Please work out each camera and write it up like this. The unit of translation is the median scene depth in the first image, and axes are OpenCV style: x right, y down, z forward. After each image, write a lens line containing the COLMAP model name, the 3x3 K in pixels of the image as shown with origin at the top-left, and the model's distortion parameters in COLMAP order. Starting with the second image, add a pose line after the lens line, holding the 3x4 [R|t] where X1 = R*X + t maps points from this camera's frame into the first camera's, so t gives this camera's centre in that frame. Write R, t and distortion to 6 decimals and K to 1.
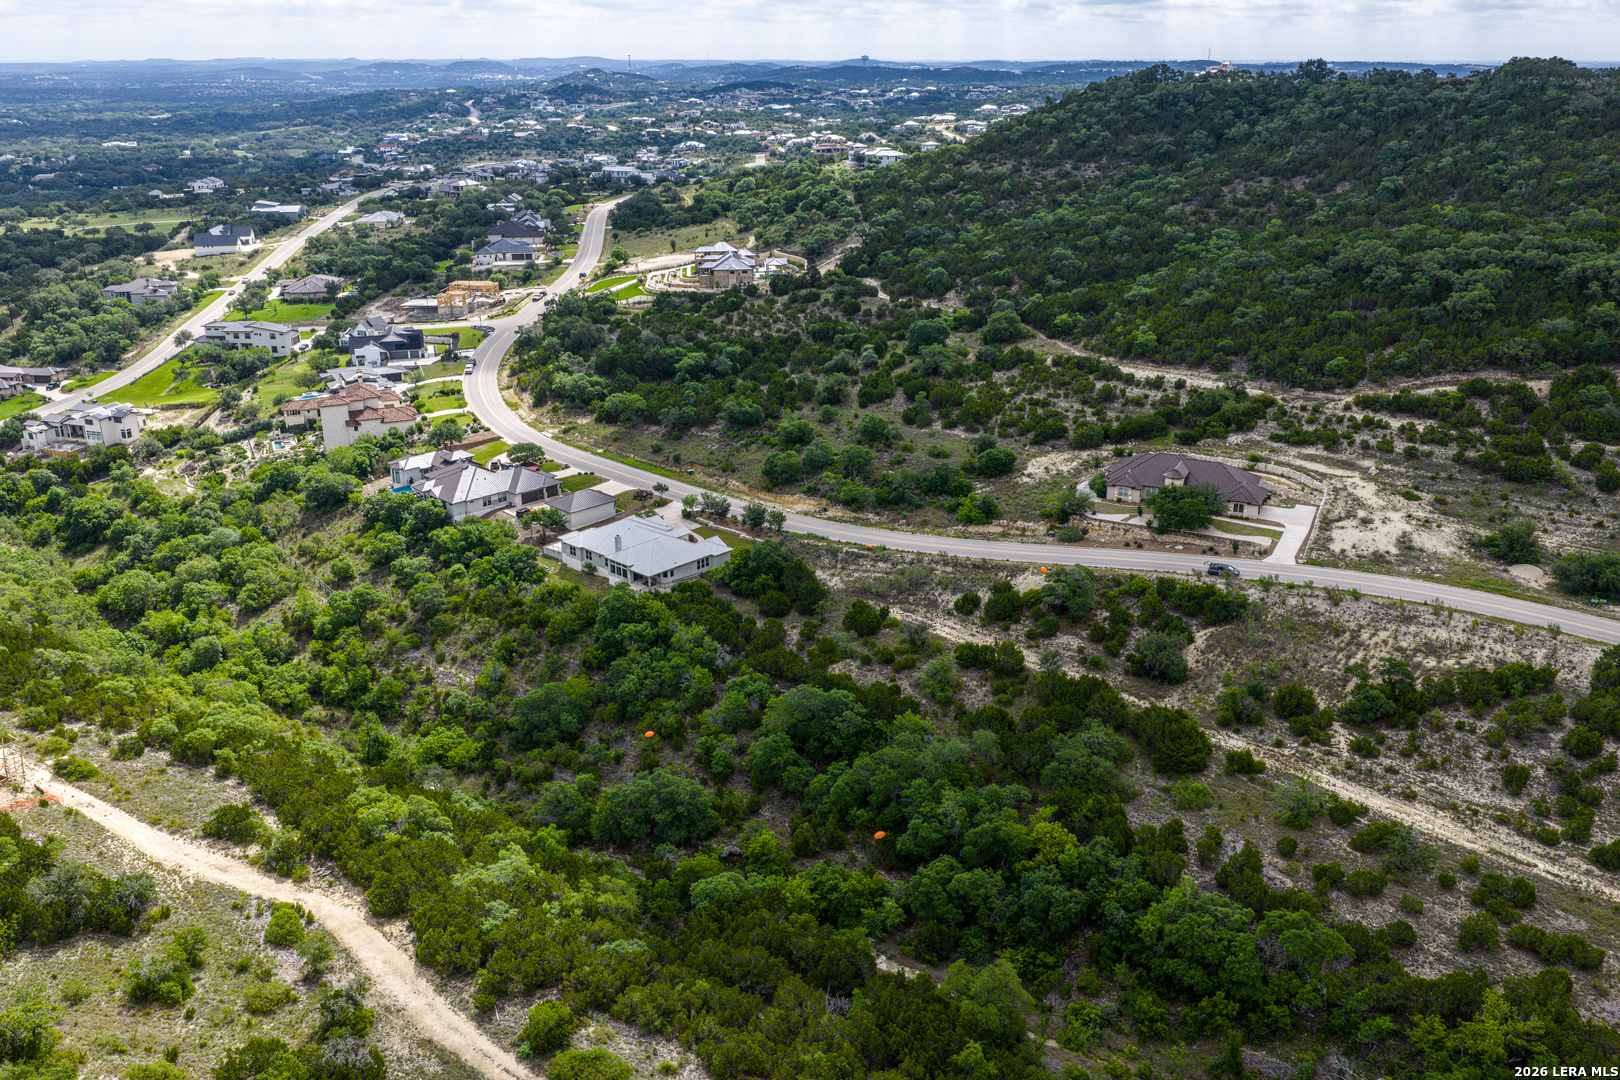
lens RADIAL K [[1338.1, 0, 809.6], [0, 1338.1, 546.2], [0, 0, 1]] dist [0.016794, -0.030721]
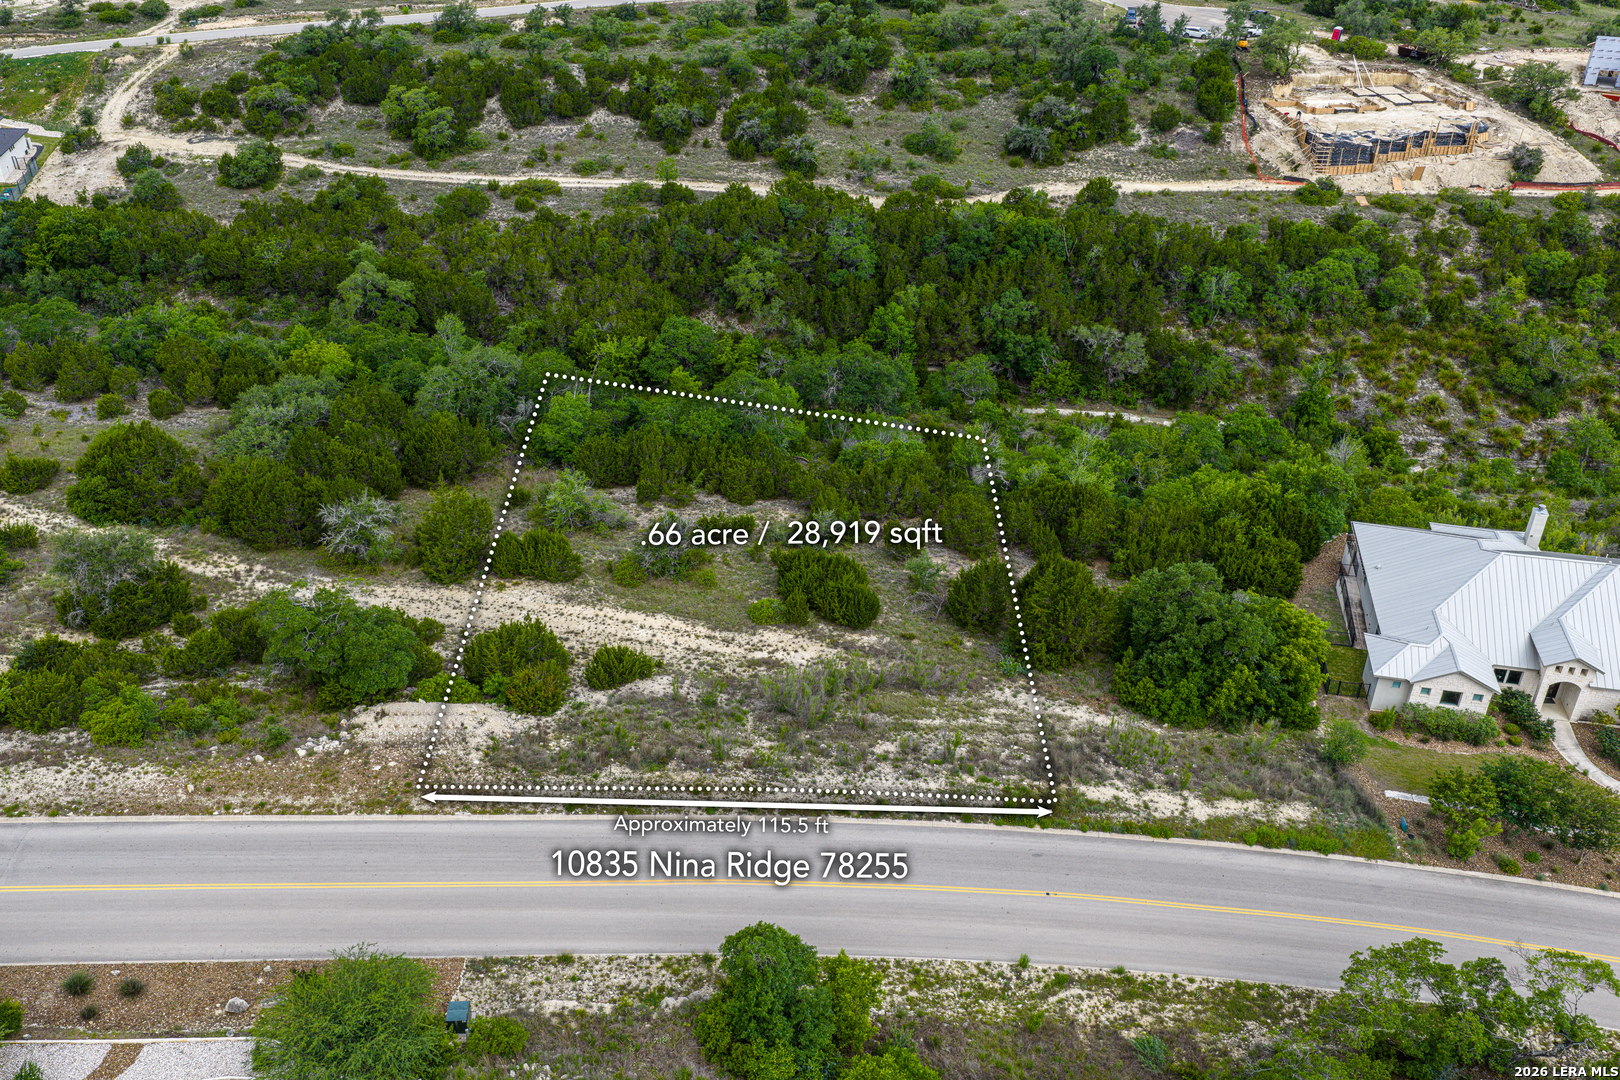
lens RADIAL K [[1338.1, 0, 809.4], [0, 1338.1, 542.9], [0, 0, 1]] dist [0.016794, -0.030721]
pose [[-0.858419, 0.271912, -0.434948, 0.211365], [-0.174773, 0.642156, 0.746385, -0.255918], [0.482256, 0.716729, -0.503716, 1.107436]]
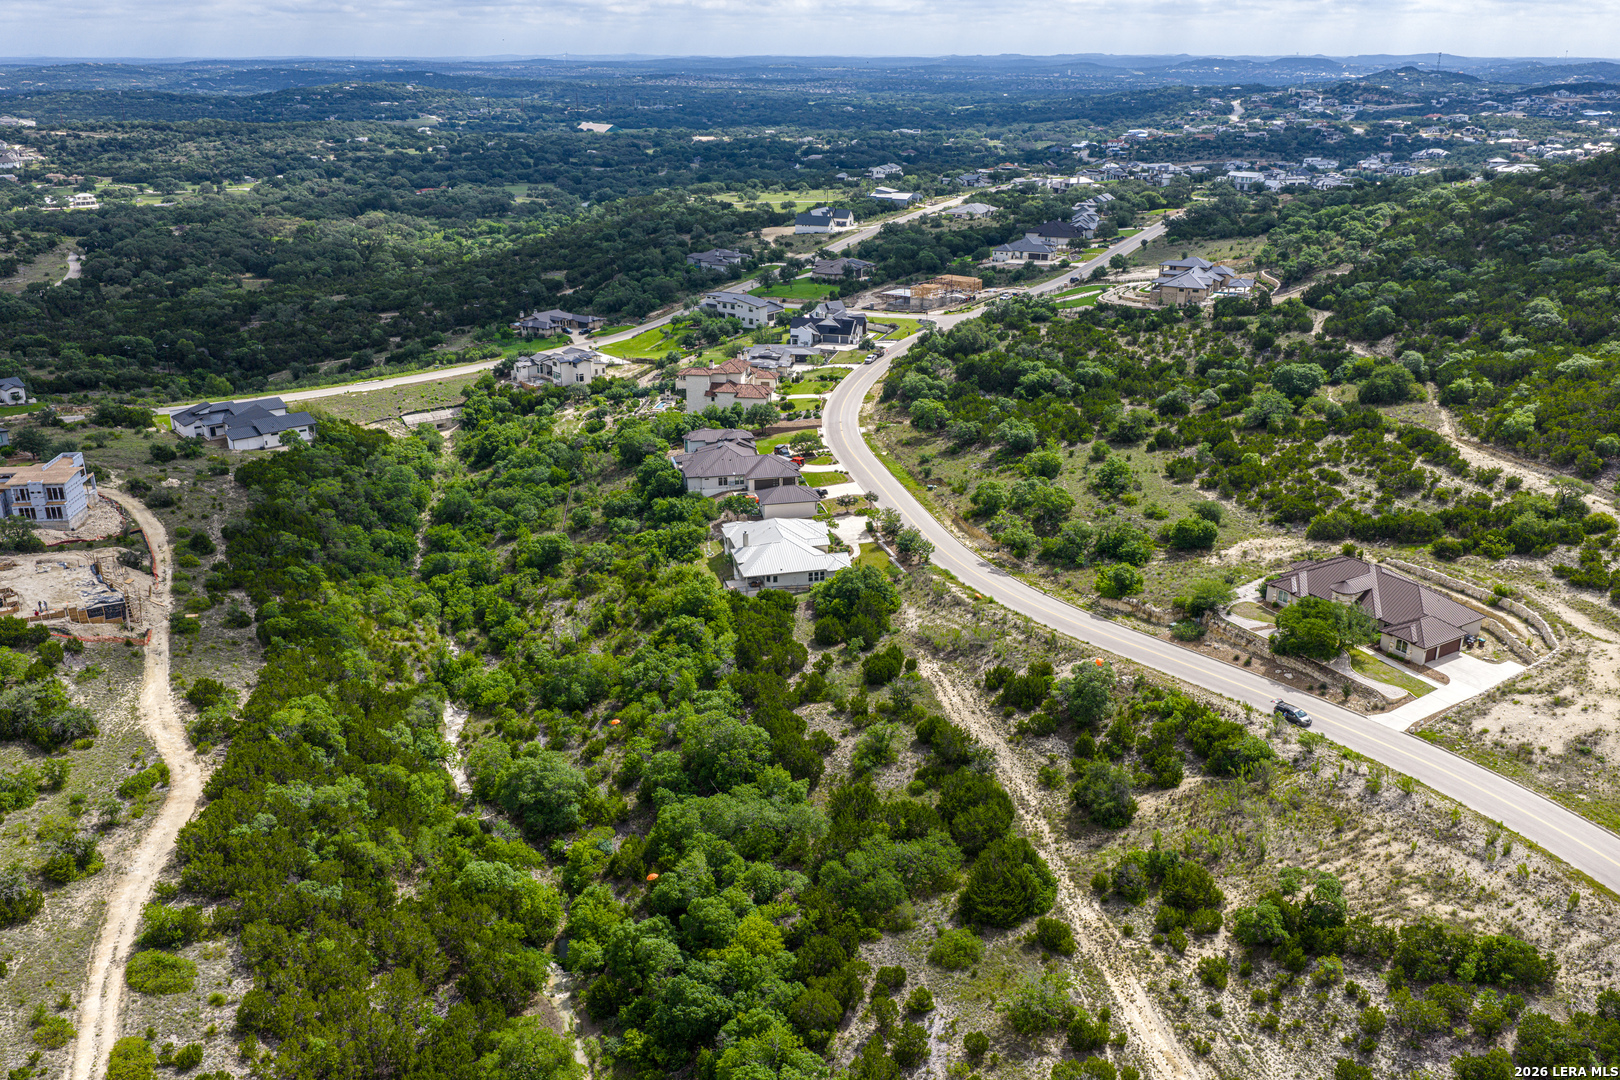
lens RADIAL K [[1338.1, 0, 810.5], [0, 1338.1, 541.6], [0, 0, 1]] dist [0.016794, -0.030721]
pose [[0.840154, 0.189452, -0.508182, 0.413740], [-0.189774, 0.980462, 0.051775, -0.062814], [0.508062, 0.052940, 0.859692, 0.159757]]
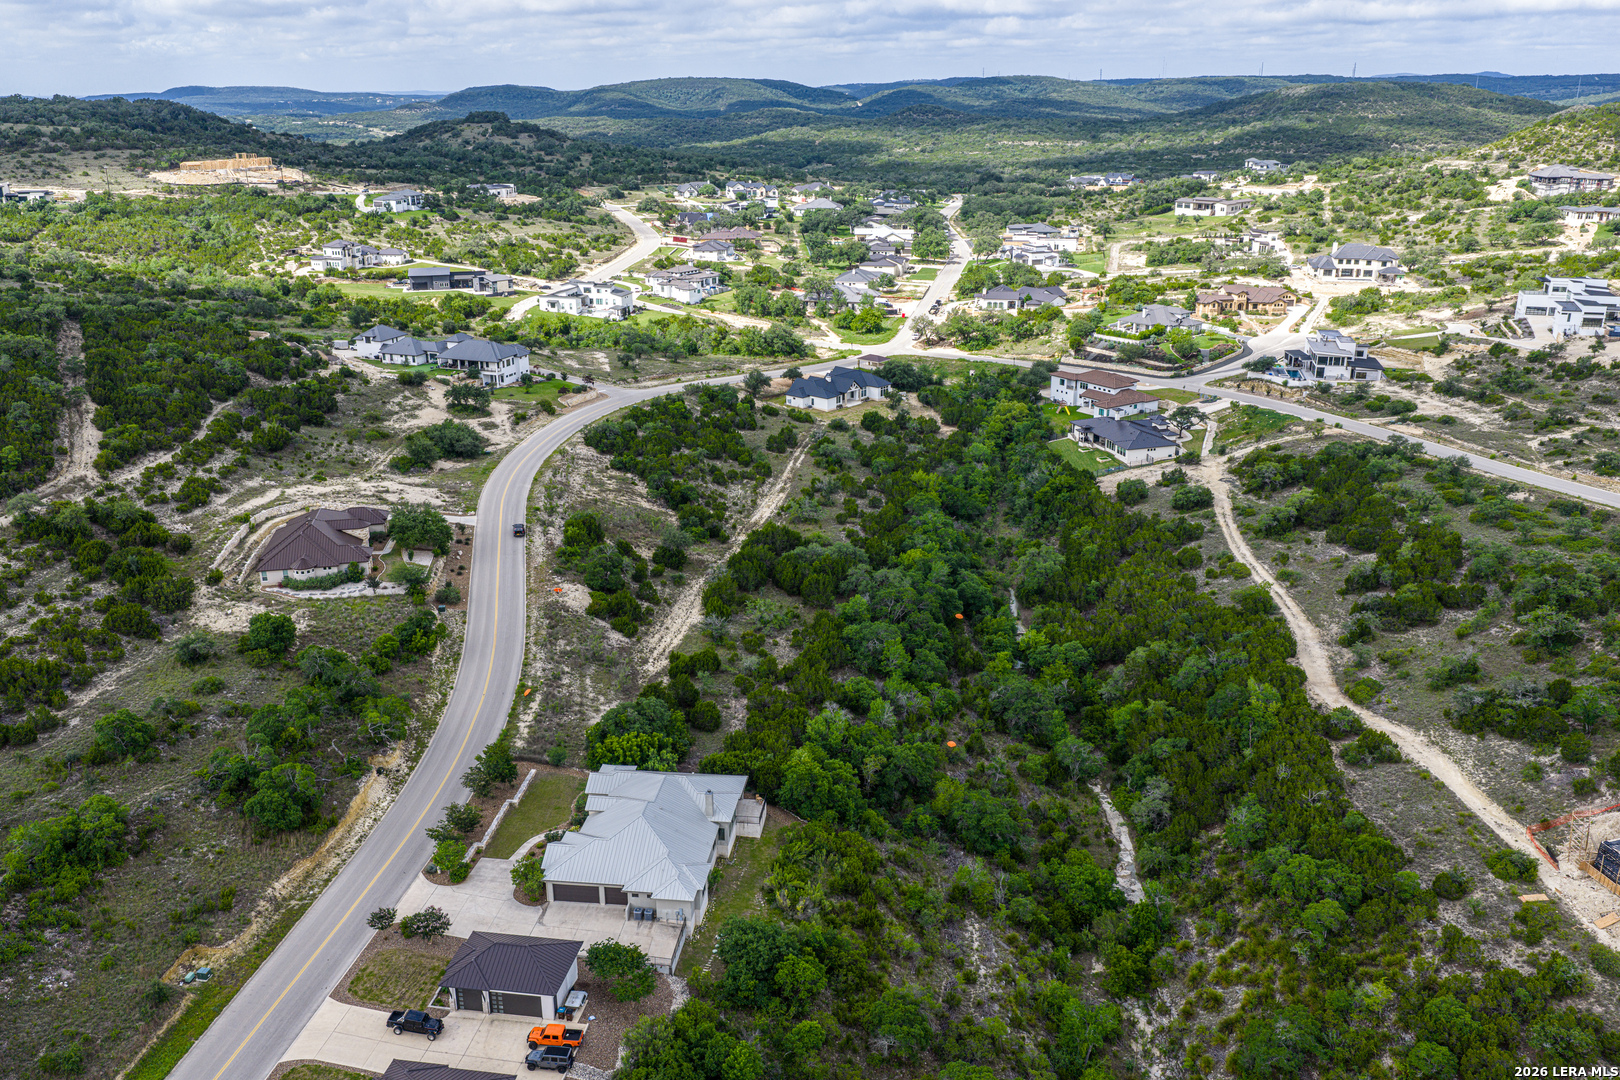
lens RADIAL K [[1338.1, 0, 811.4], [0, 1338.1, 542.9], [0, 0, 1]] dist [0.016794, -0.030721]
pose [[-0.592265, -0.257585, 0.763461, -0.658309], [0.287019, 0.817924, 0.498619, -0.432627], [-0.752889, 0.514442, -0.410496, 1.180131]]
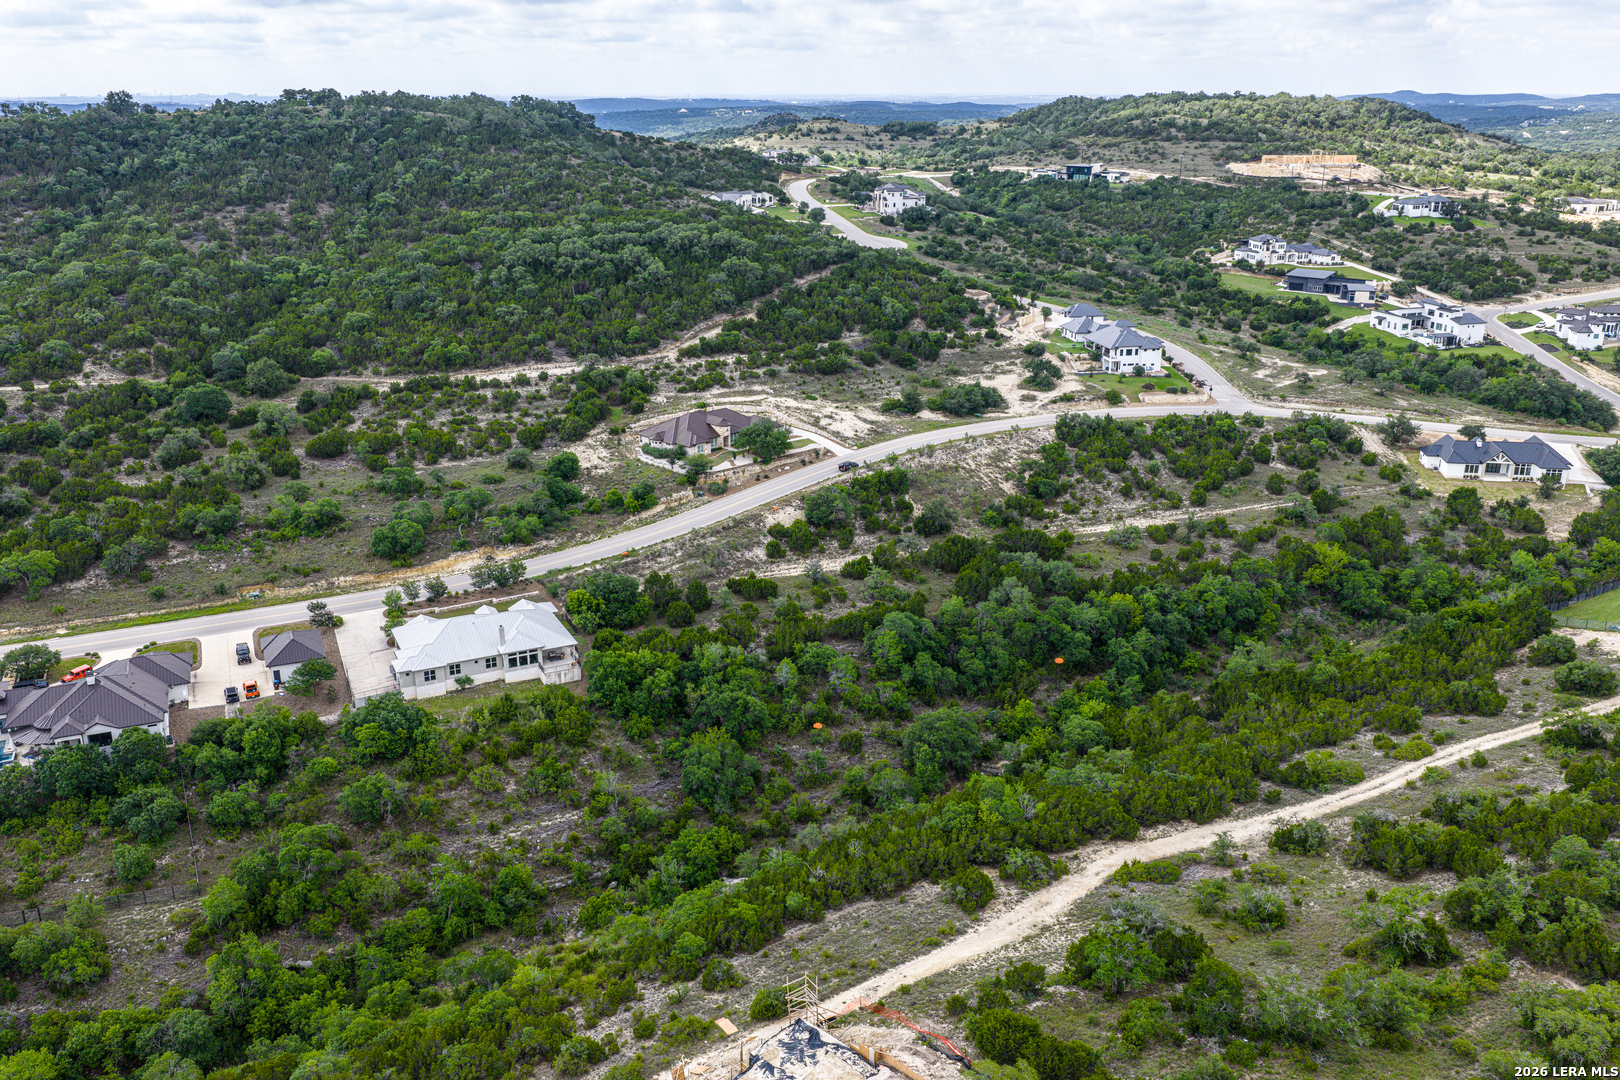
lens RADIAL K [[1338.1, 0, 810.4], [0, 1338.1, 544.7], [0, 0, 1]] dist [0.016794, -0.030721]
pose [[0.356264, -0.301982, 0.884241, -0.835389], [0.323812, 0.927594, 0.186322, -0.156042], [-0.876483, 0.219948, 0.428254, 0.438258]]
